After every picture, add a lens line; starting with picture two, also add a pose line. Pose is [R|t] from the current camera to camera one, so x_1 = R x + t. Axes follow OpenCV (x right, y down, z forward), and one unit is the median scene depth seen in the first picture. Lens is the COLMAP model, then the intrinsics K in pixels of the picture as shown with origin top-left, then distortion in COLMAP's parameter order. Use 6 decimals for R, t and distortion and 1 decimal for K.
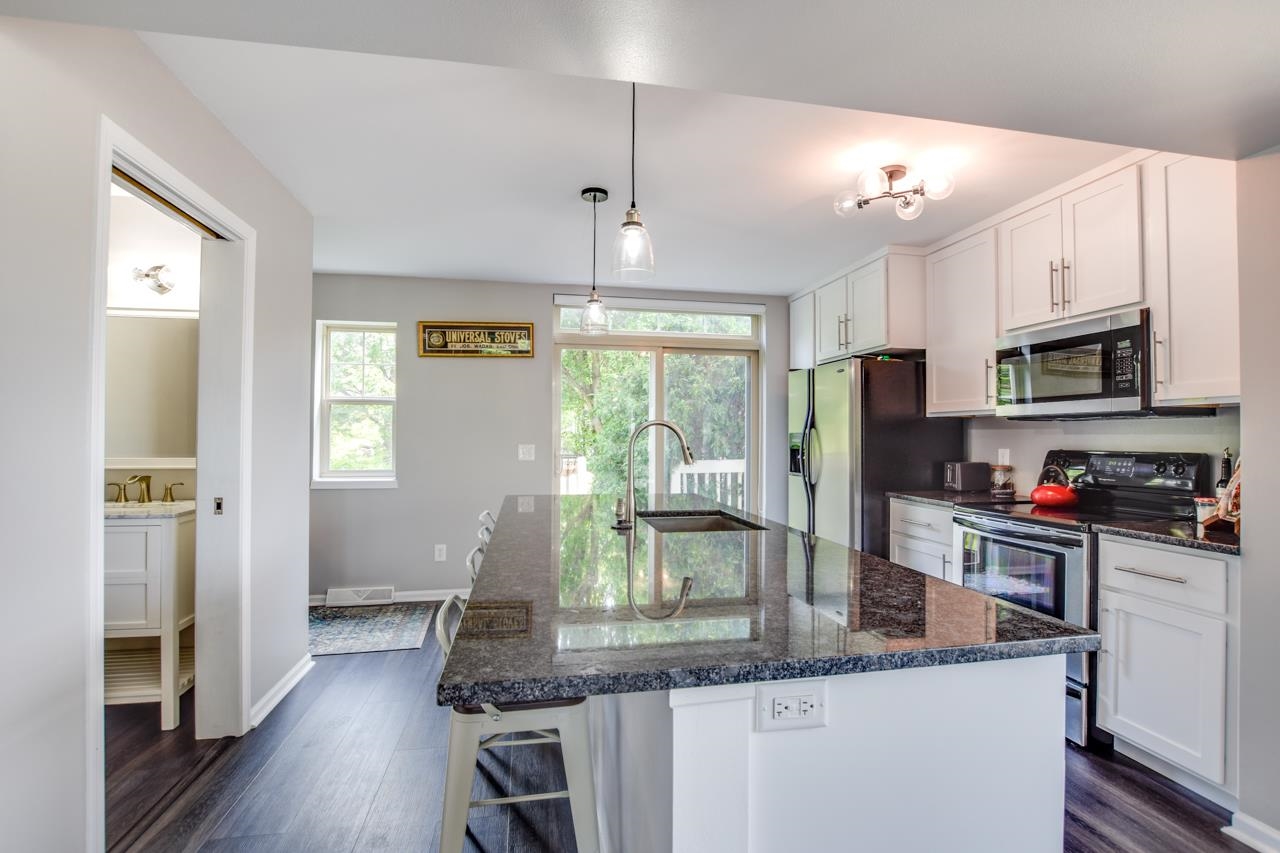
lens RADIAL K [[579.8, 0, 650.1], [0, 579.8, 429.2], [0, 0, 1]] dist [-0.035846, 0.005190]
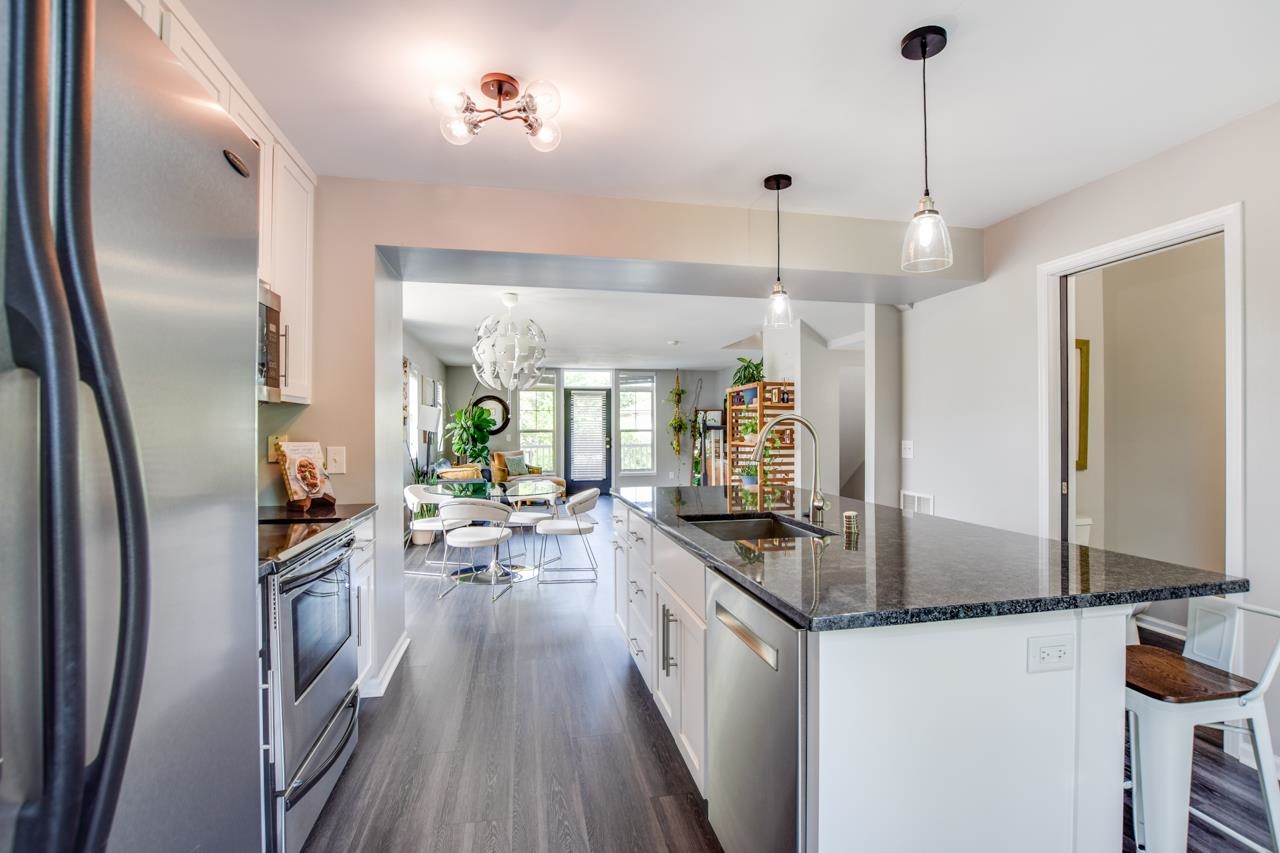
lens RADIAL K [[601.1, 0, 638.2], [0, 601.1, 430.1], [0, 0, 1]] dist [-0.038019, 0.006489]
pose [[-0.999856, -0.002287, 0.016820, 0.170612], [-0.002469, 0.999939, -0.010780, 0.014673], [-0.016794, -0.010820, -0.999800, 1.393604]]
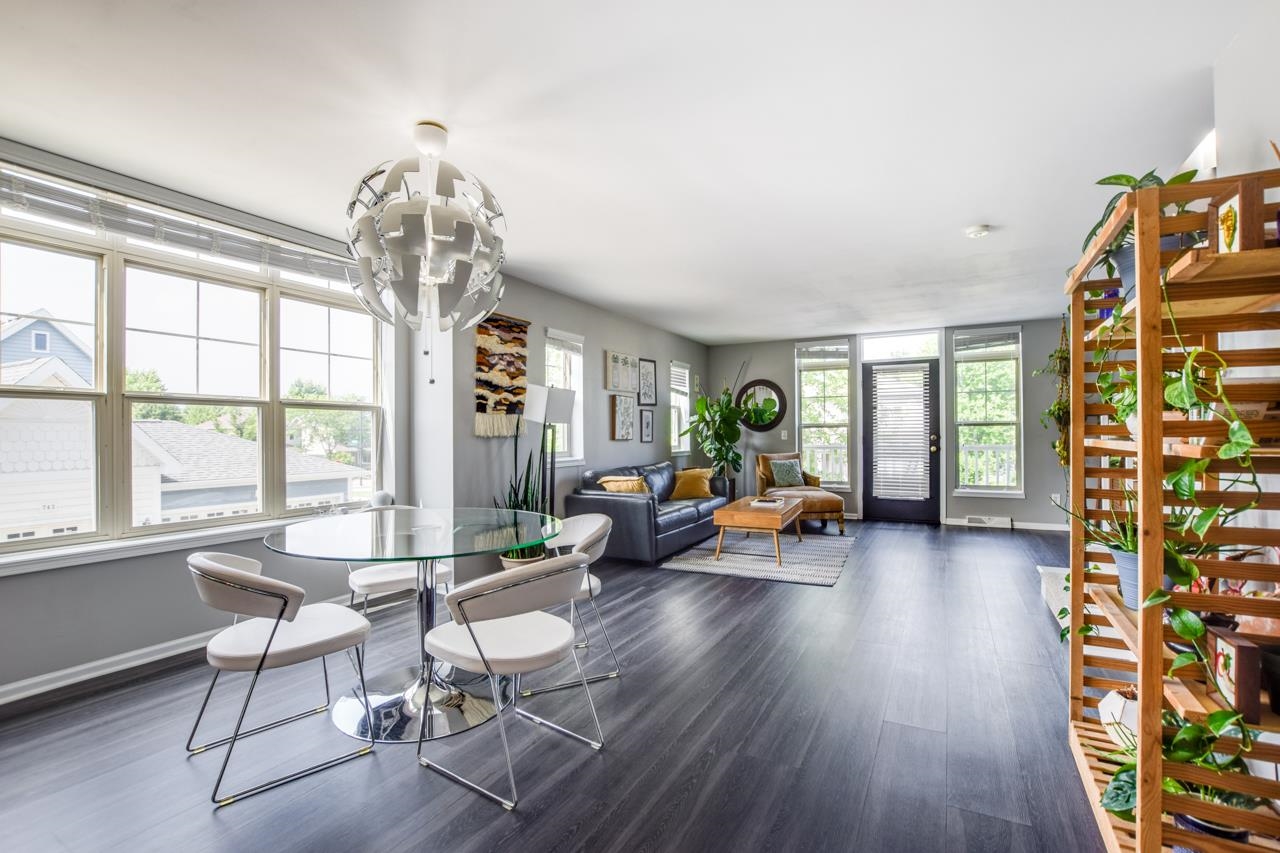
lens RADIAL K [[569.4, 0, 647.2], [0, 569.4, 427.9], [0, 0, 1]] dist [-0.030367, -0.000029]
pose [[-0.770521, 0.004244, 0.637401, -0.127492], [-0.005494, 0.999896, -0.013299, 0.028974], [-0.637391, -0.013749, -0.770418, 0.182805]]
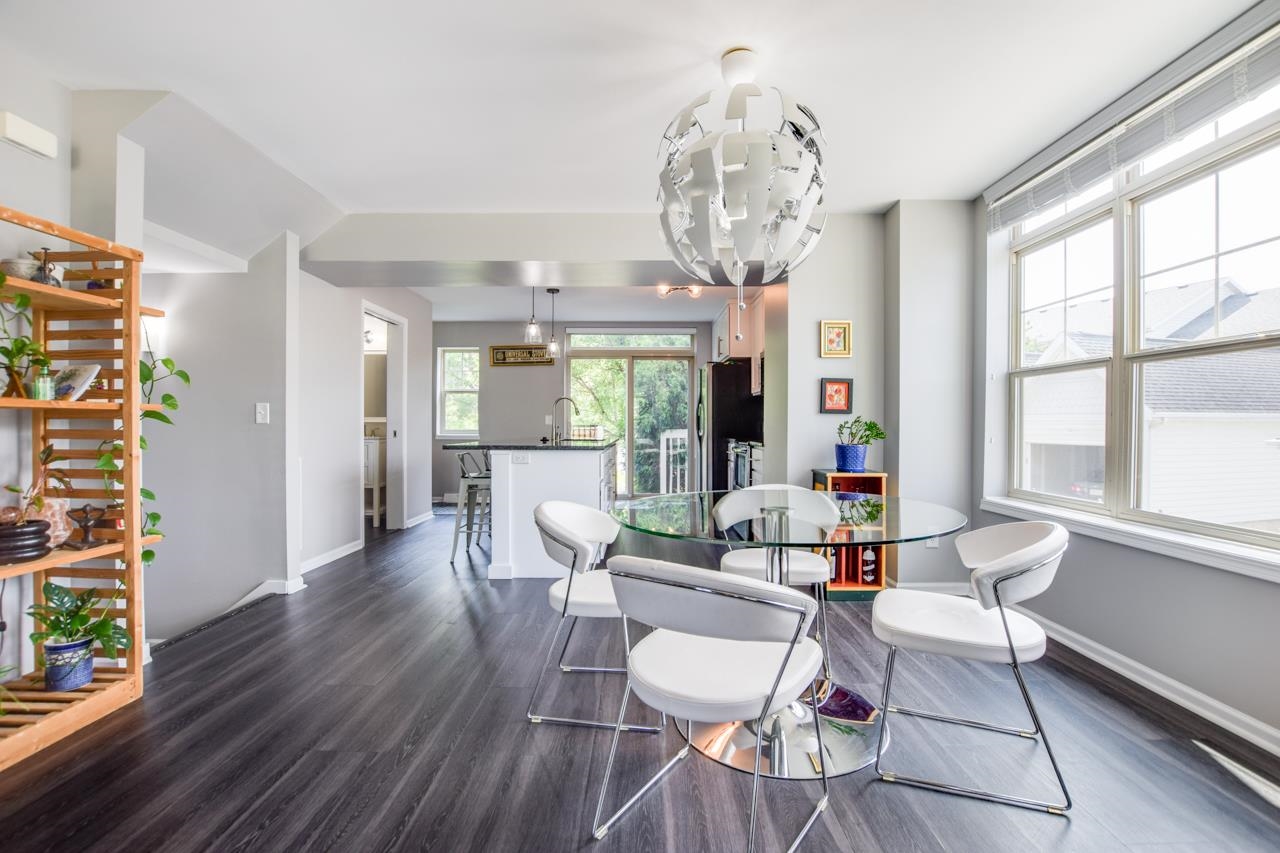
lens RADIAL K [[579.8, 0, 650.1], [0, 579.8, 429.2], [0, 0, 1]] dist [-0.035846, 0.005190]
pose [[0.981449, -0.002393, -0.191708, 0.568802], [0.005639, 0.999850, 0.016393, 0.055867], [0.191640, -0.017170, 0.981315, -0.884243]]
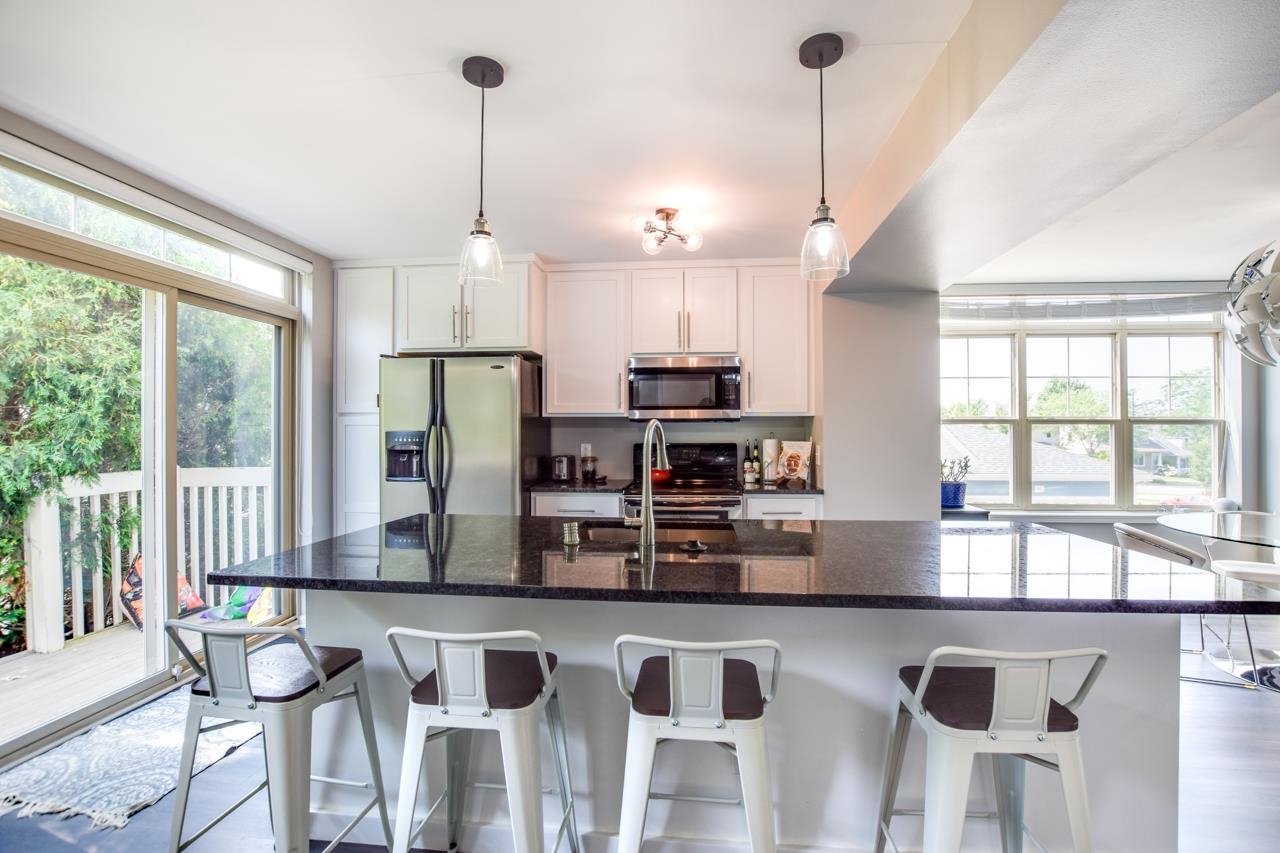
lens RADIAL K [[560.6, 0, 640.0], [0, 560.6, 426.5], [0, 0, 1]] dist [-0.033094, 0.000478]
pose [[0.306659, 0.003012, 0.951815, -0.548791], [-0.008637, 0.999963, -0.000381, -0.003748], [-0.951780, -0.008104, 0.306673, 0.542696]]
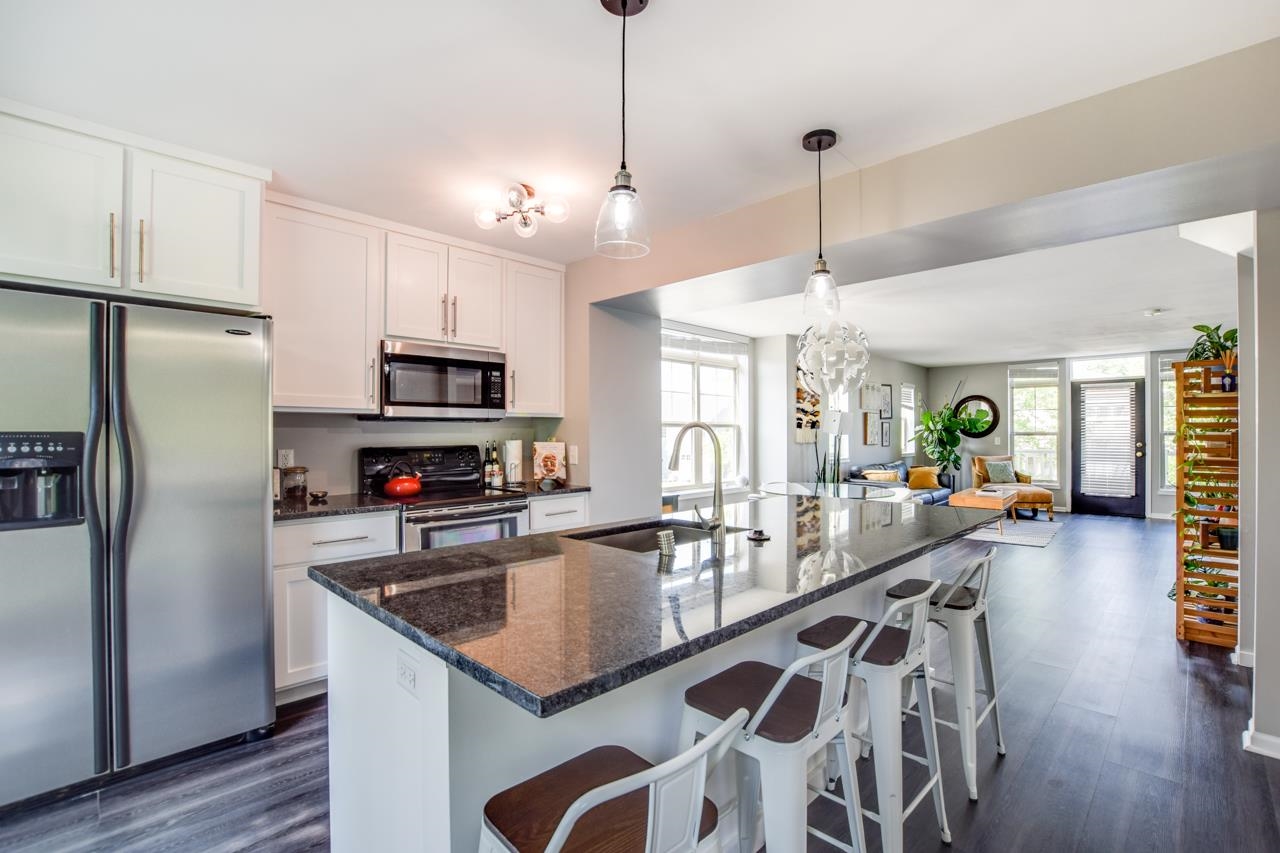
lens RADIAL K [[569.4, 0, 647.2], [0, 569.4, 427.9], [0, 0, 1]] dist [-0.030367, -0.000029]
pose [[-0.552237, 0.001700, 0.833685, -0.464984], [-0.010812, 0.999899, -0.009201, 0.002343], [-0.833617, -0.014095, -0.552163, 1.078421]]
